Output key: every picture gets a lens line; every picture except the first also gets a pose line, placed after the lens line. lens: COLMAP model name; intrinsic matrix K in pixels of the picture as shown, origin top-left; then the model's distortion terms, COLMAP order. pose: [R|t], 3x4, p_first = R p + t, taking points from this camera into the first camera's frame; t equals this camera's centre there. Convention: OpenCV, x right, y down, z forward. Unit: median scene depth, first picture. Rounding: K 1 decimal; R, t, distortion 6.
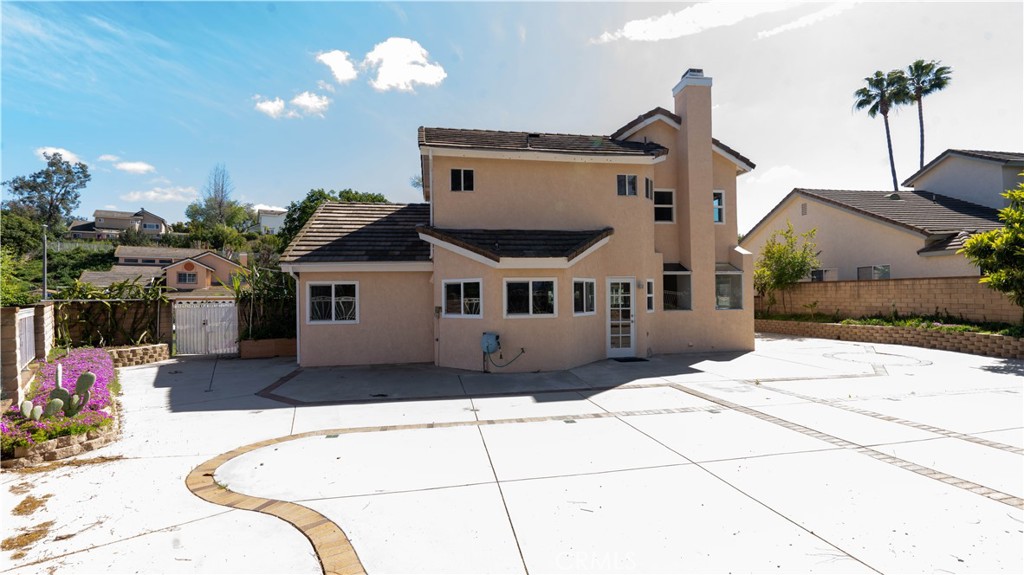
lens RADIAL K [[448.2, 0, 516.3], [0, 448.2, 289.7], [0, 0, 1]] dist [-0.011757, 0.000044]
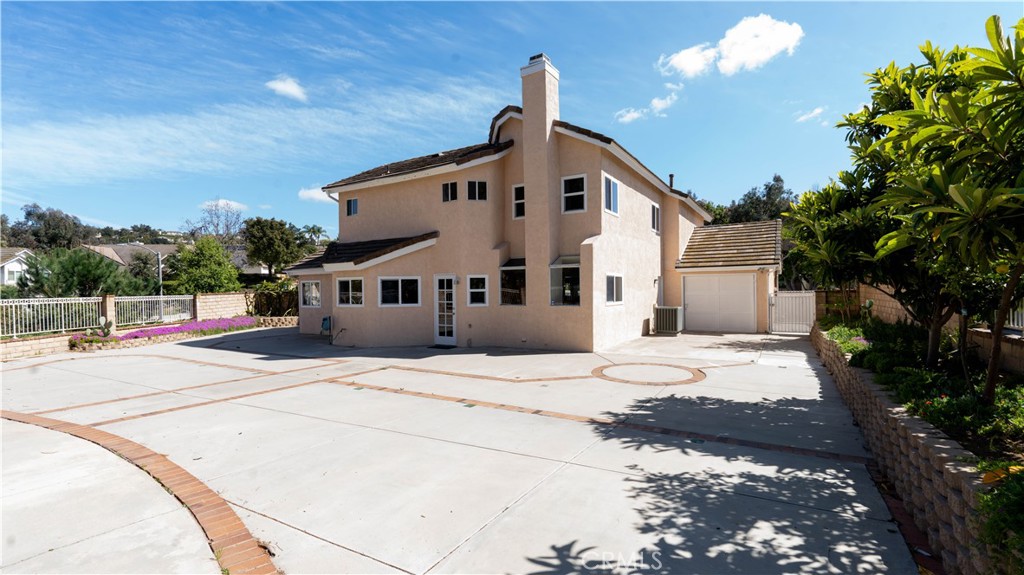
lens RADIAL K [[448.2, 0, 529.8], [0, 448.2, 292.6], [0, 0, 1]] dist [-0.011757, 0.000044]
pose [[0.763638, 0.006166, -0.645615, 1.121563], [0.009210, 0.999749, 0.020442, -0.002458], [0.645578, -0.021556, 0.763390, 0.273617]]
